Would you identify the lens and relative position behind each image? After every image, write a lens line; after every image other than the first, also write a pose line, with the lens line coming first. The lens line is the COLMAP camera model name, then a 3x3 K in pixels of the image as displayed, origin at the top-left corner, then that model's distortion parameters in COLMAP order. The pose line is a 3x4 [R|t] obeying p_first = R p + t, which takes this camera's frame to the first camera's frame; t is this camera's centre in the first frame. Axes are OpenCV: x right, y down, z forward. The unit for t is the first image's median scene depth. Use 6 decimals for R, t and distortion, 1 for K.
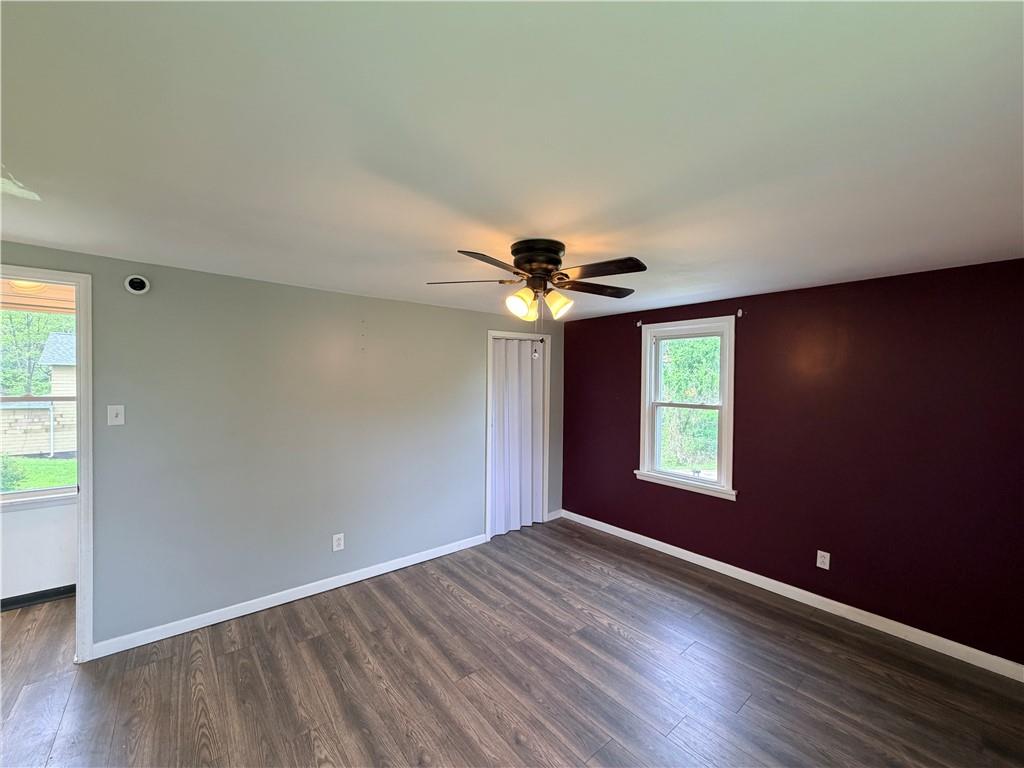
lens RADIAL K [[406.8, 0, 511.4], [0, 406.8, 383.4], [0, 0, 1]] dist [-0.001689, 0.000254]
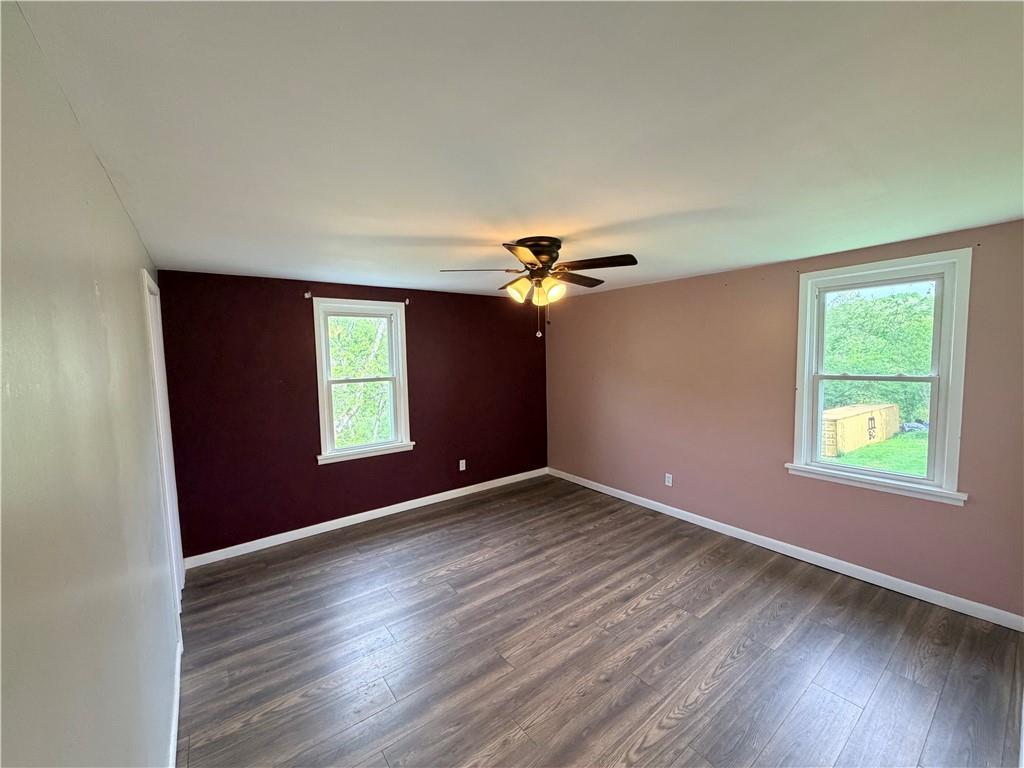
lens RADIAL K [[406.8, 0, 511.4], [0, 406.8, 383.4], [0, 0, 1]] dist [-0.001689, 0.000254]
pose [[0.044615, -0.087818, 0.995137, -0.758890], [0.031654, 0.995753, 0.086453, -0.021197], [-0.998503, 0.027643, 0.047205, 0.681666]]
